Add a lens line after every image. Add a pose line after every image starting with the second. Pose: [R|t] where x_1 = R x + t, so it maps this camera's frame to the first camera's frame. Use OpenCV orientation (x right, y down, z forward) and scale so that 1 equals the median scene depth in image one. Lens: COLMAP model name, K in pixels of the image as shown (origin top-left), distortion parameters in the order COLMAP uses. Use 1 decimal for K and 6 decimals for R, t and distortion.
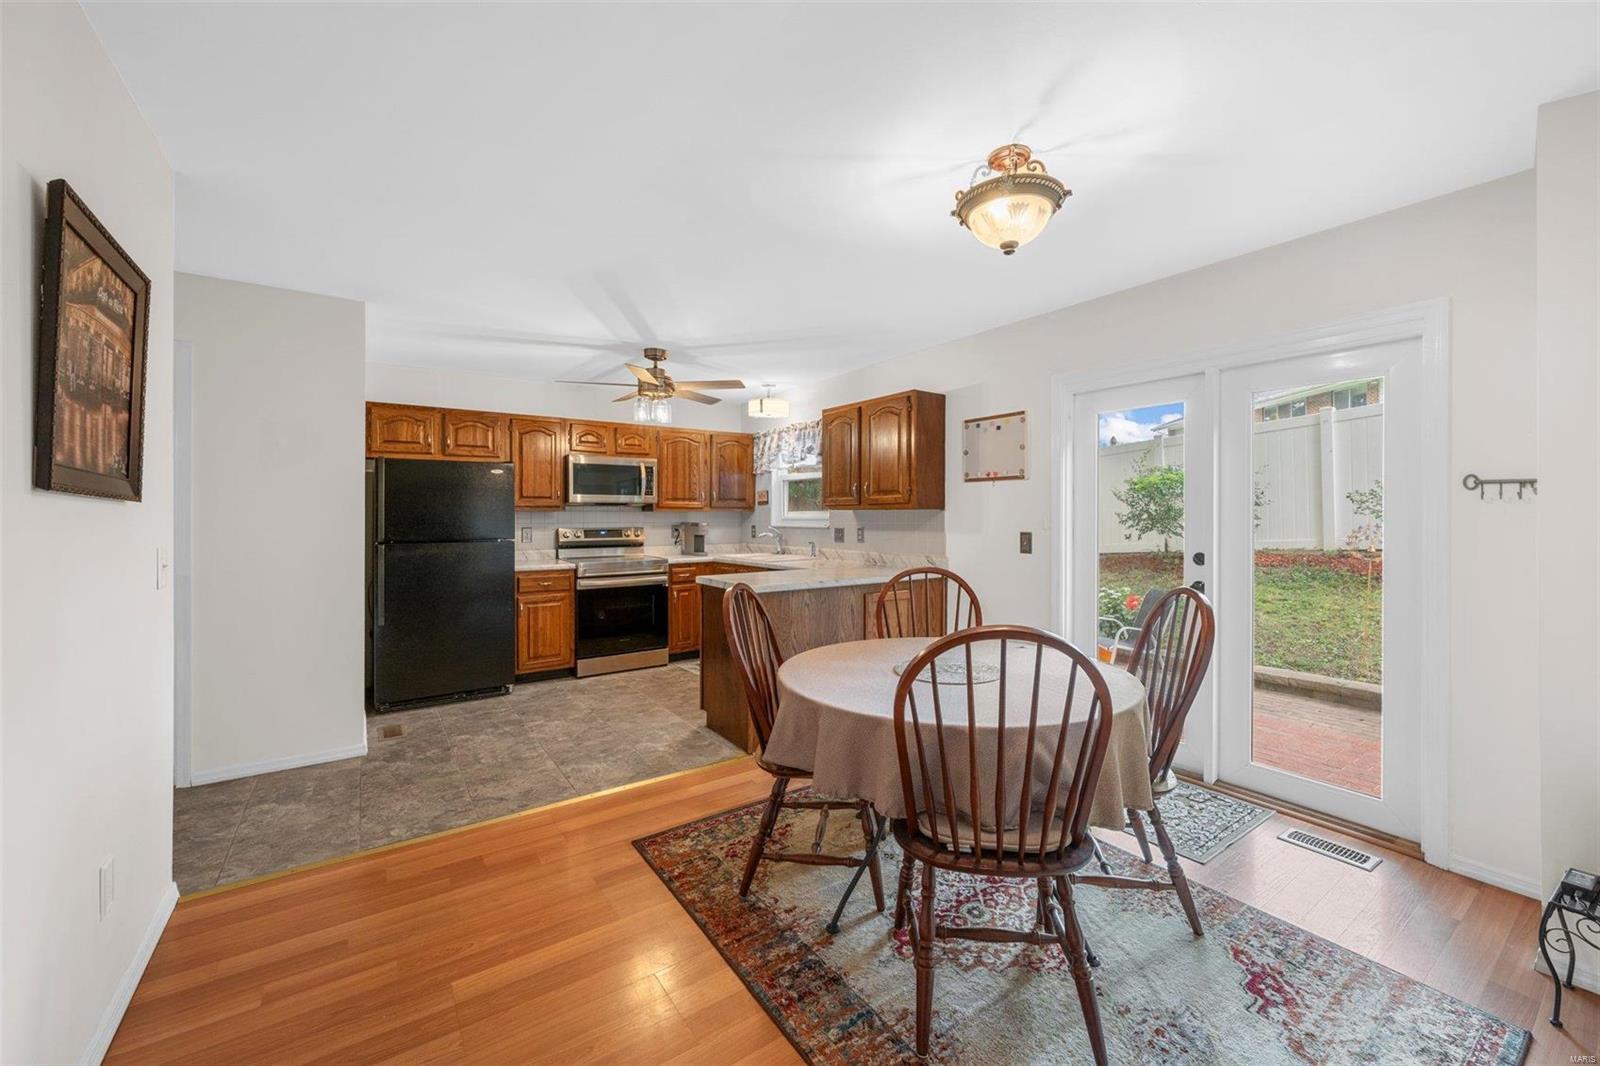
lens RADIAL K [[632.2, 0, 802.9], [0, 632.2, 512.0], [0, 0, 1]] dist [0.001780, -0.000635]
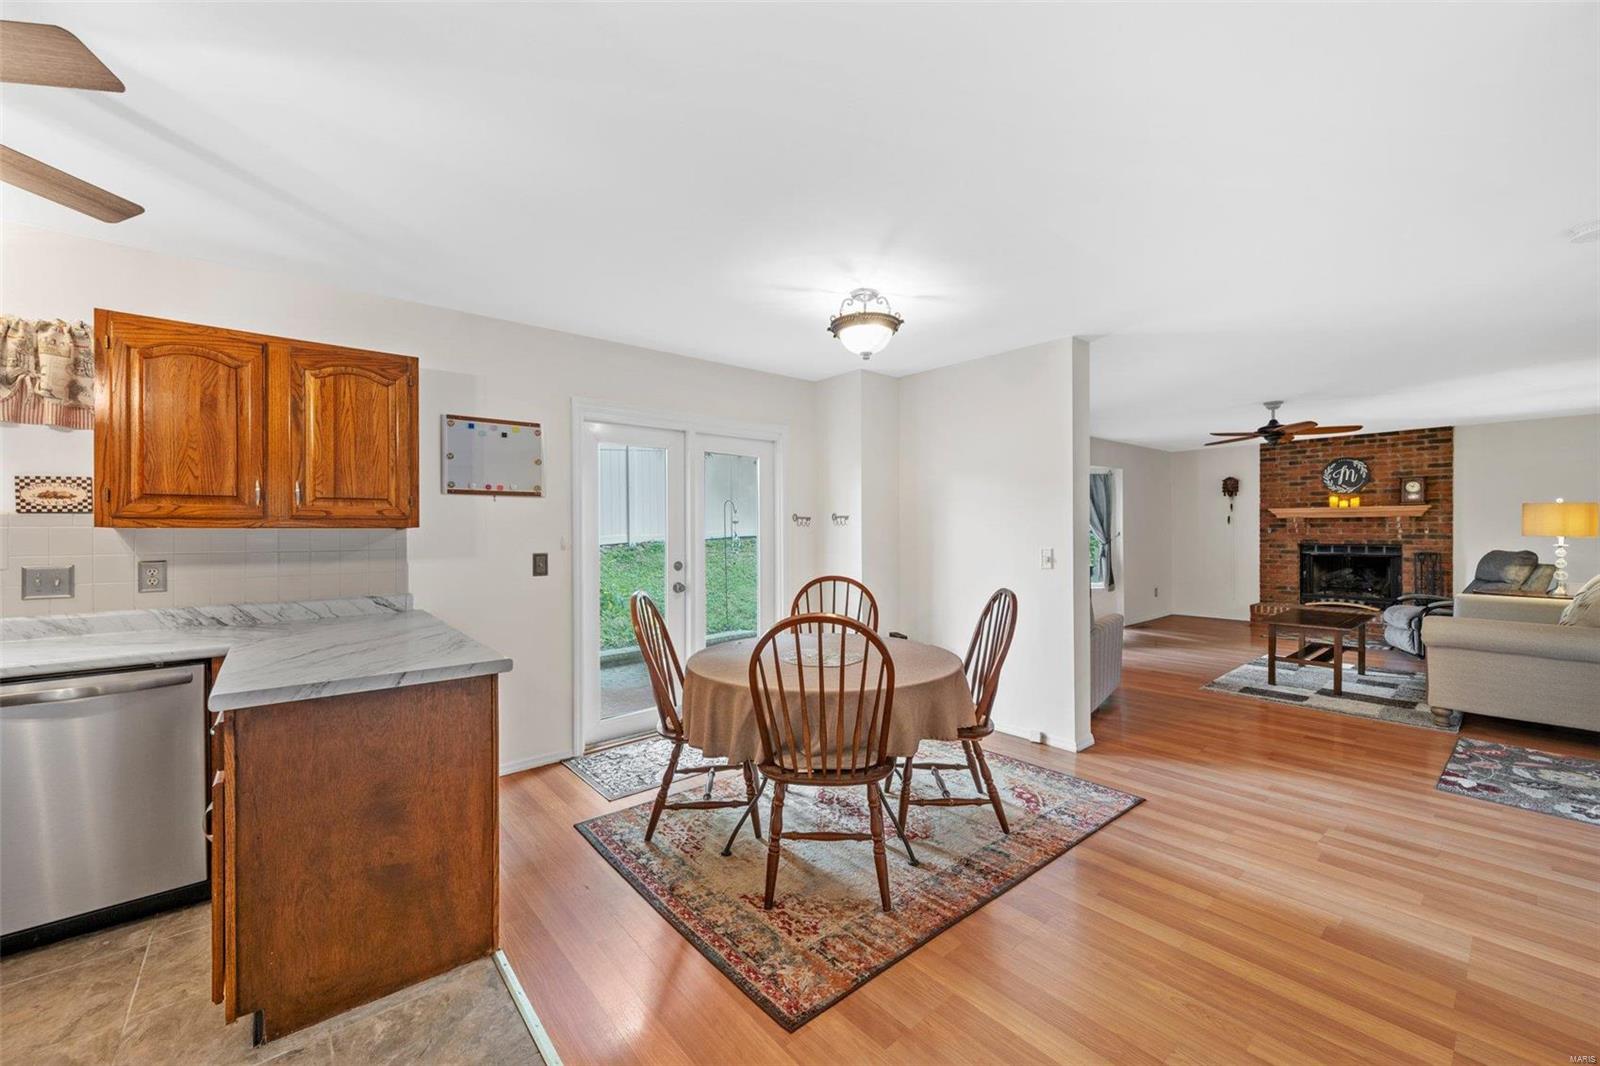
lens RADIAL K [[632.2, 0, 806.6], [0, 632.2, 528.8], [0, 0, 1]] dist [0.001780, -0.000635]
pose [[-0.096198, 0.003770, 0.995355, -0.521334], [-0.000753, 0.999992, -0.003860, -0.000907], [-0.995362, -0.001121, -0.096194, 0.585583]]
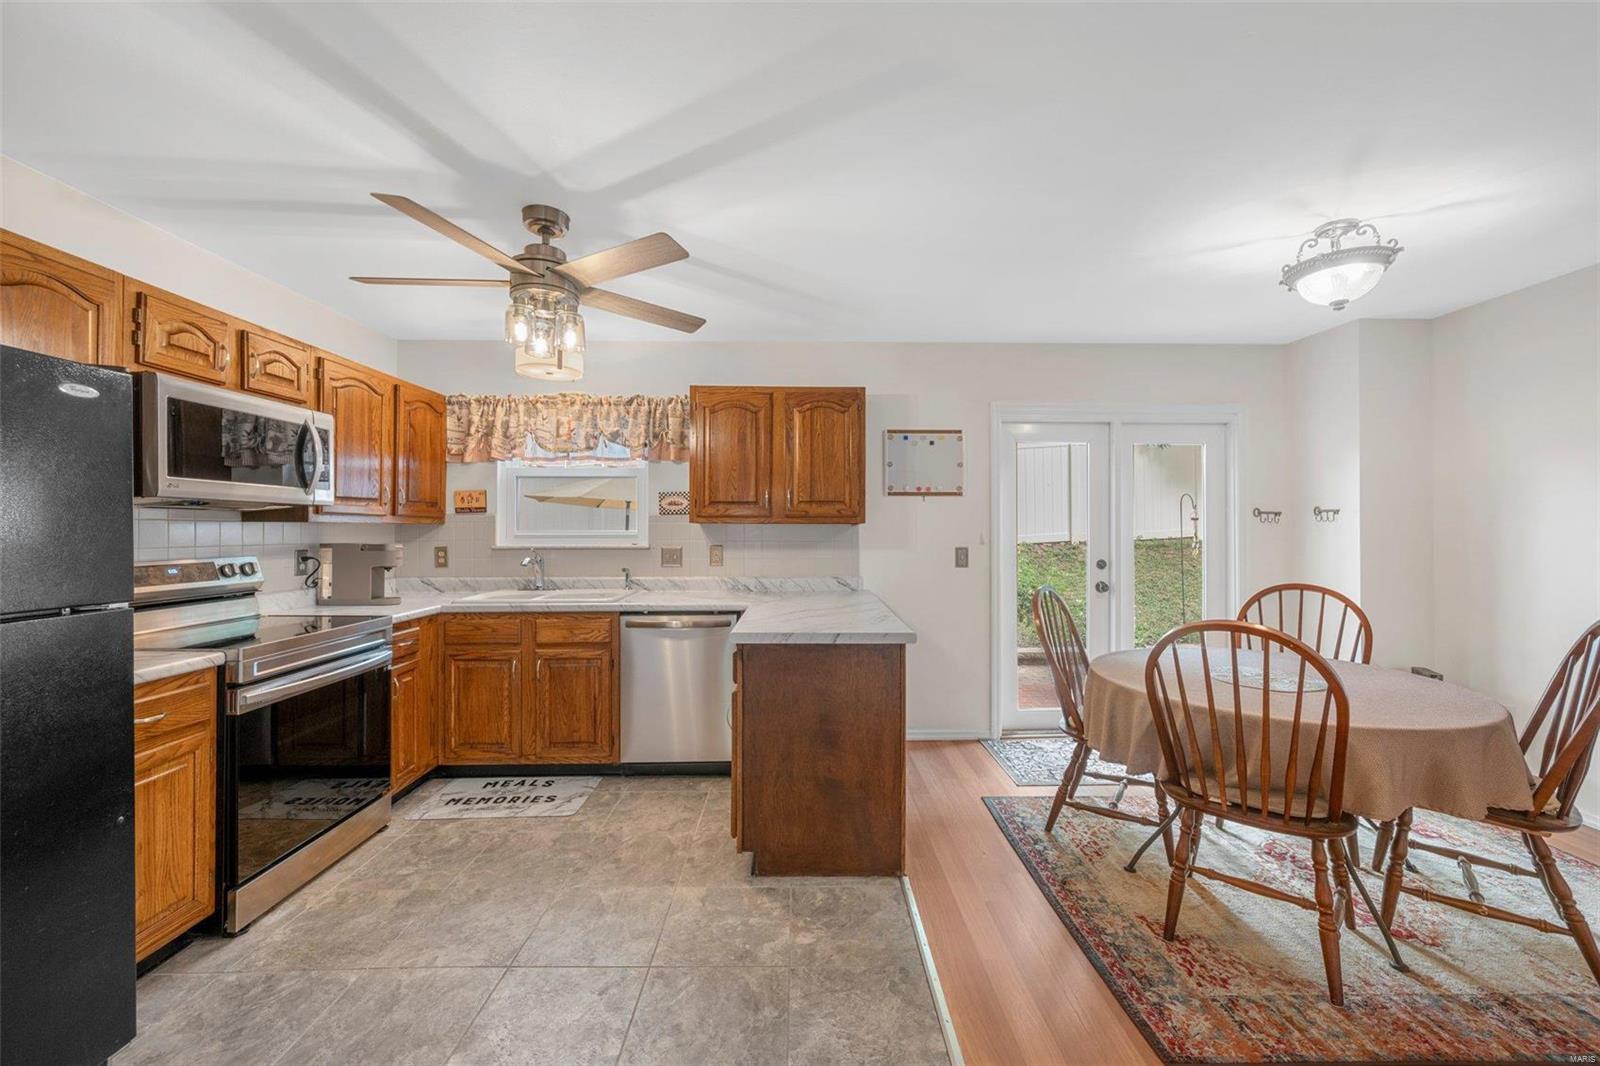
lens RADIAL K [[632.2, 0, 806.8], [0, 632.2, 524.8], [0, 0, 1]] dist [0.001780, -0.000635]
pose [[0.558990, 0.007267, 0.829143, -0.546345], [-0.006219, 0.999970, -0.004571, 0.001352], [-0.829151, -0.002601, 0.559019, 0.530413]]
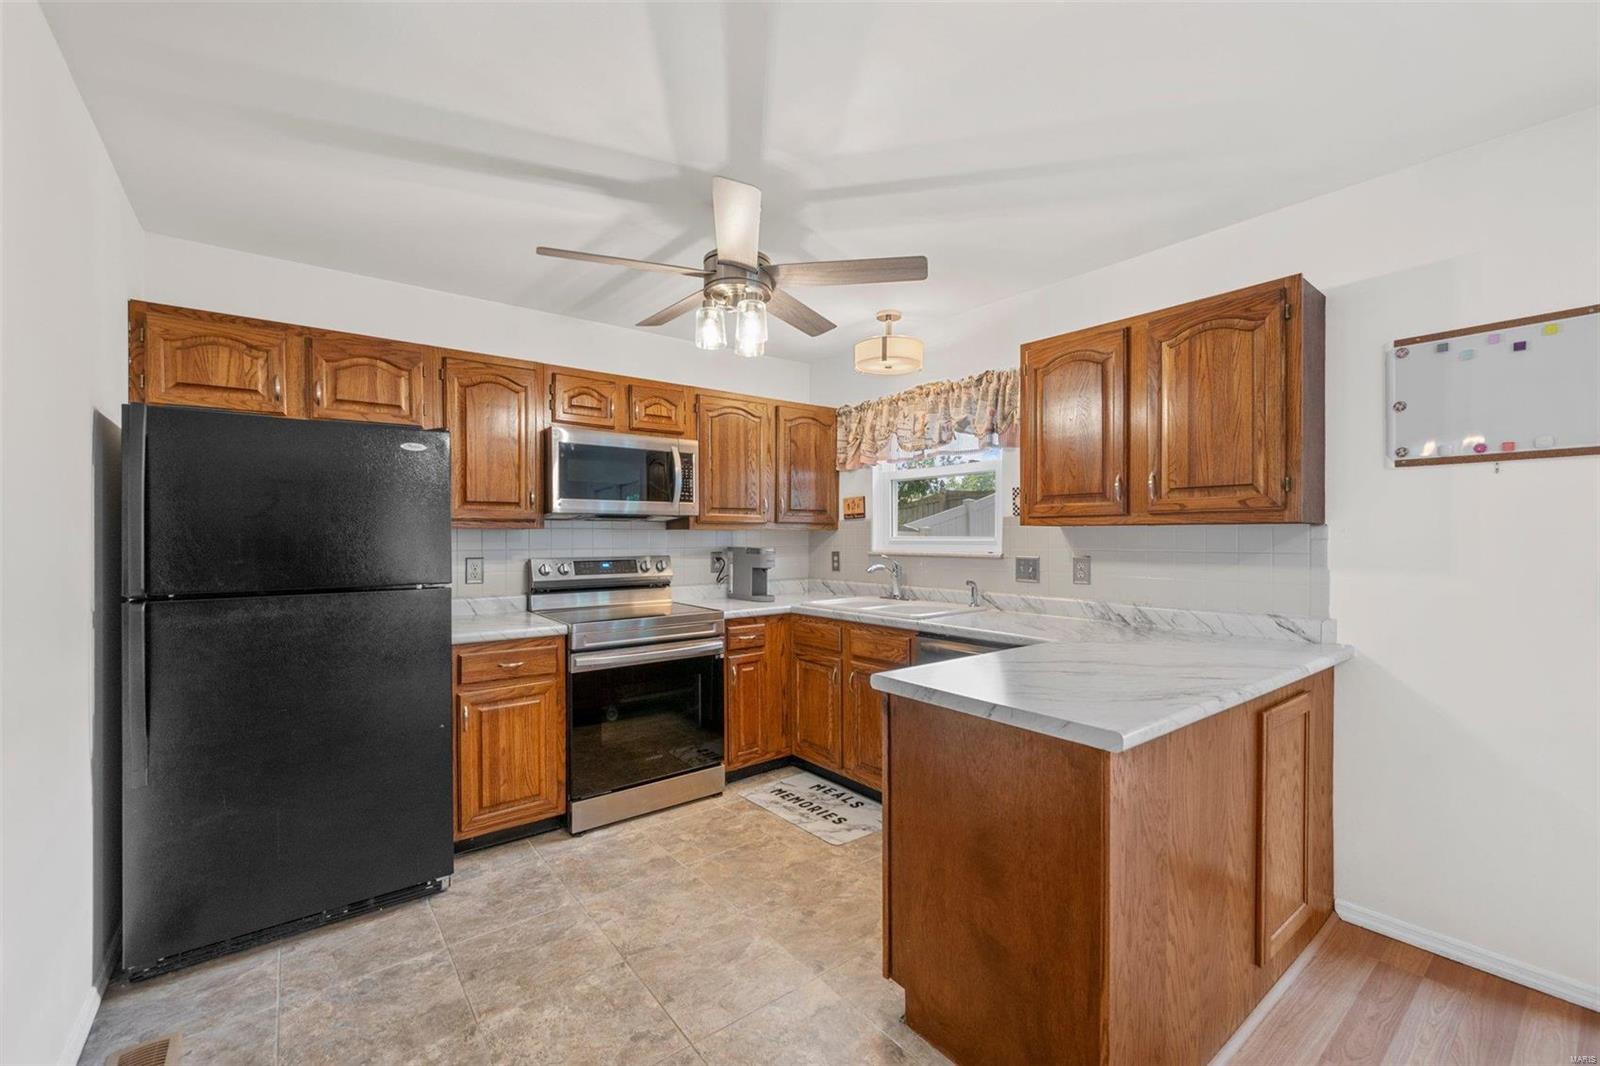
lens RADIAL K [[659.0, 0, 799.7], [0, 659.0, 537.7], [0, 0, 1]] dist [-0.001980, 0.000342]
pose [[0.998622, -0.001406, 0.052469, -0.212666], [0.000977, 0.999966, 0.008203, 0.002415], [-0.052478, -0.008140, 0.998589, 0.476635]]
